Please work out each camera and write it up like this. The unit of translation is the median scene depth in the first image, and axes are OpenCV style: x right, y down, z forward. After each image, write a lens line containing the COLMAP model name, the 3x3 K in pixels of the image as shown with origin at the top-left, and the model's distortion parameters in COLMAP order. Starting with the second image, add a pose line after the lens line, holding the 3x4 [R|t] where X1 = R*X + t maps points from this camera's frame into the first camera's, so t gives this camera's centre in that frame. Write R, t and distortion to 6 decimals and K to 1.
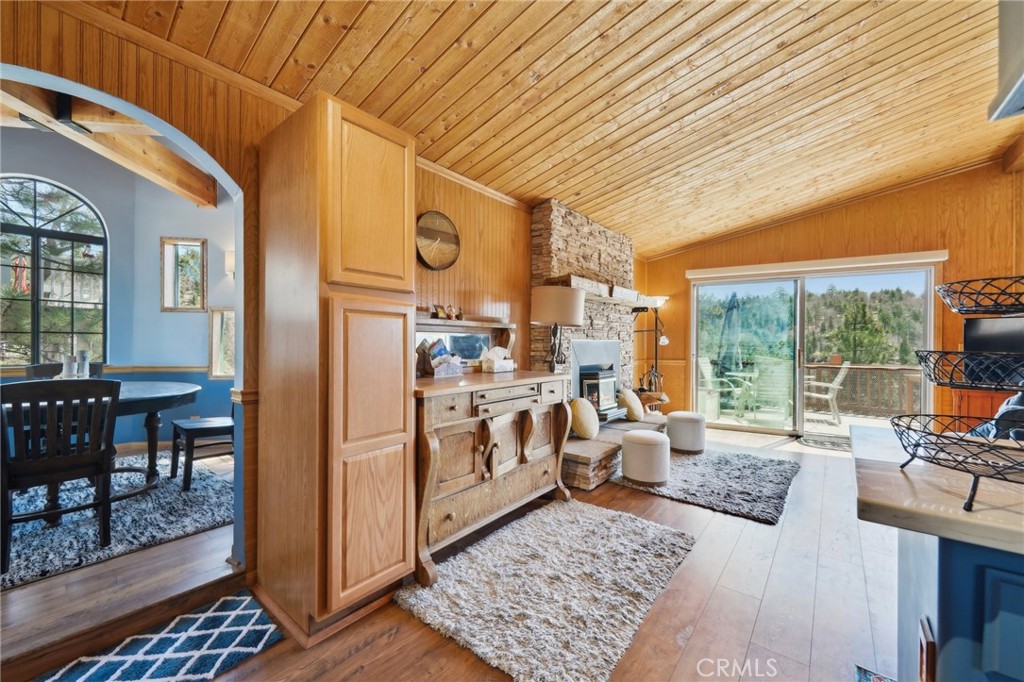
lens RADIAL K [[394.5, 0, 512.0], [0, 394.5, 345.2], [0, 0, 1]] dist [0.001150, -0.000462]
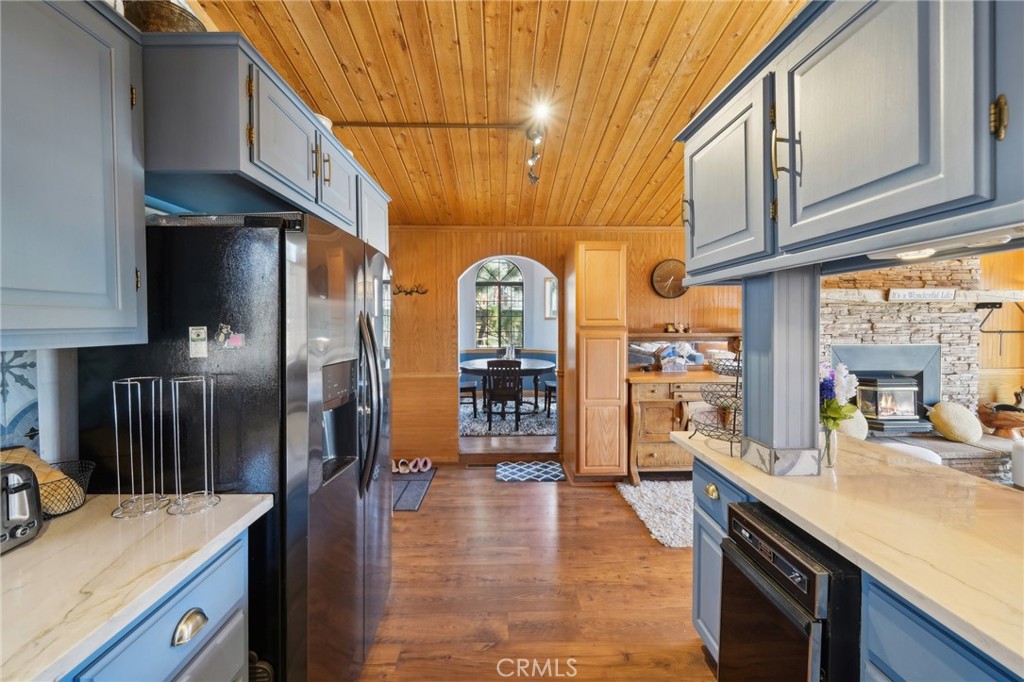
lens RADIAL K [[390.7, 0, 507.9], [0, 390.7, 361.7], [0, 0, 1]] dist [-0.002312, -0.000285]
pose [[0.648084, 0.070901, -0.758261, 0.704200], [0.001084, 0.995570, 0.094017, -0.124809], [0.761568, -0.061753, 0.645136, -0.543915]]
